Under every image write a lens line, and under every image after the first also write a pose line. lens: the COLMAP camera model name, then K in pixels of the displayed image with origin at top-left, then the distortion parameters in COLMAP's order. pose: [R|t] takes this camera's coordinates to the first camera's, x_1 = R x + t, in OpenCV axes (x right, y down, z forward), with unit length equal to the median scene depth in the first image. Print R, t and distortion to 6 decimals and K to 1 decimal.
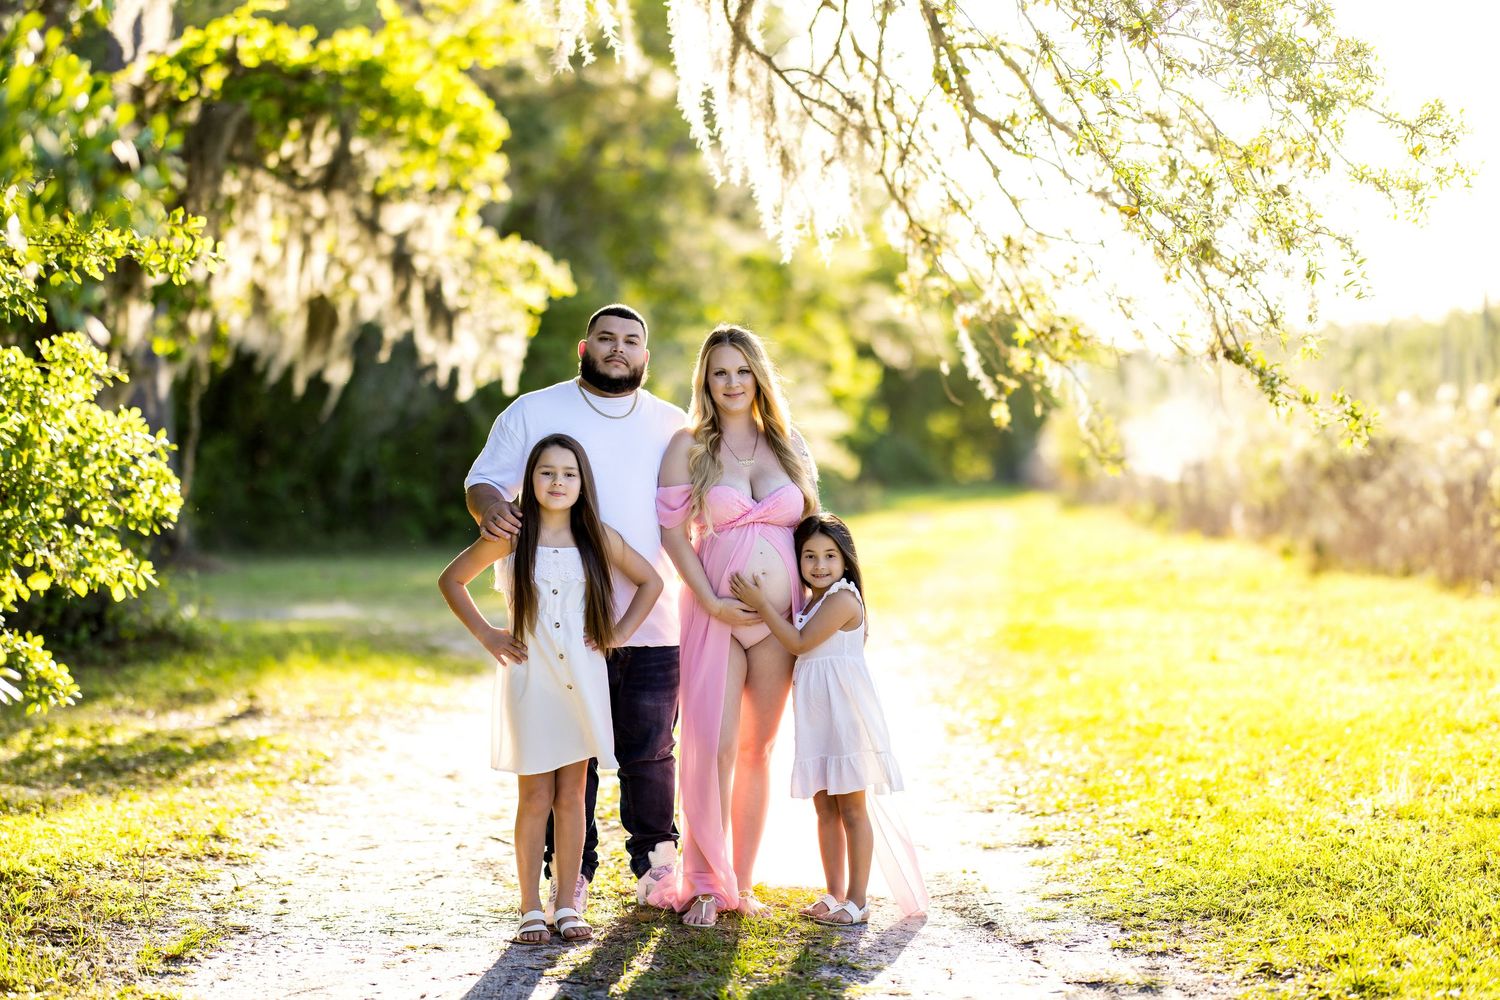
lens RADIAL K [[3649.6, 0, 477.7], [0, 3649.6, 692.9], [0, 0, 1]] dist [-0.010404, -0.350191]
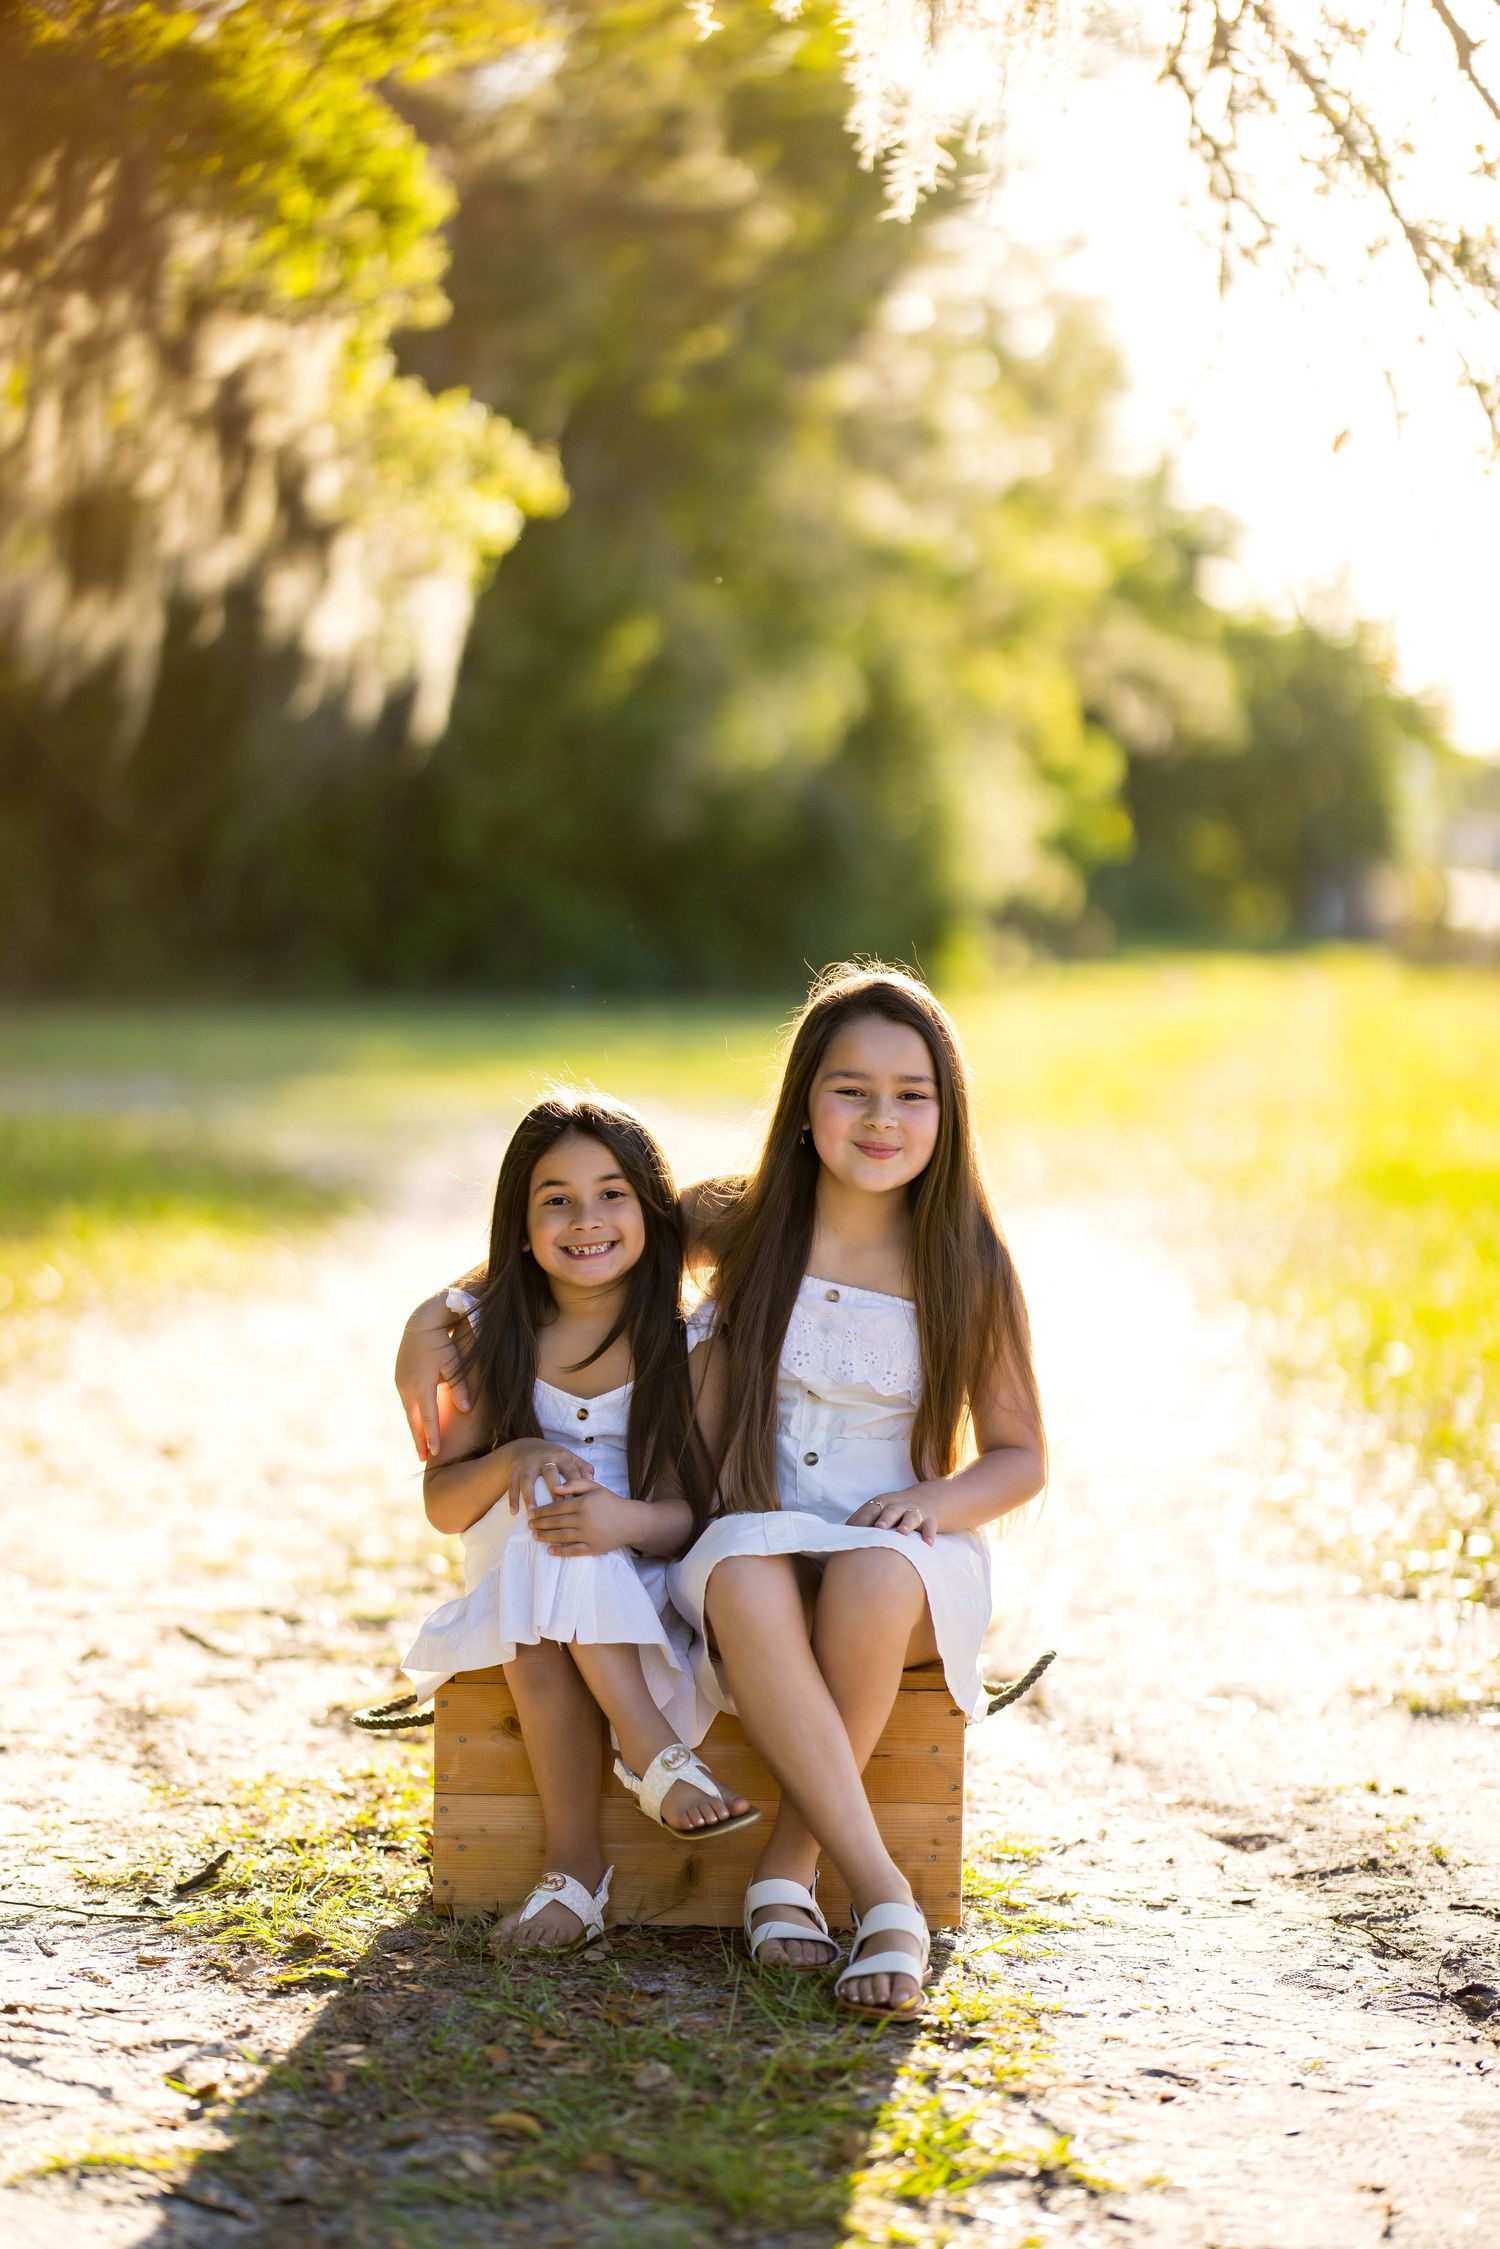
lens RADIAL K [[5525.5, 0, 750.0], [0, 5525.5, 1124.5], [0, 0, 1]] dist [0.024353, -0.543702]
pose [[0.998489, 0.029932, 0.046074, 0.023003], [-0.028917, 0.999327, -0.022553, -0.002907], [-0.046718, 0.021186, 0.998683, 0.244511]]
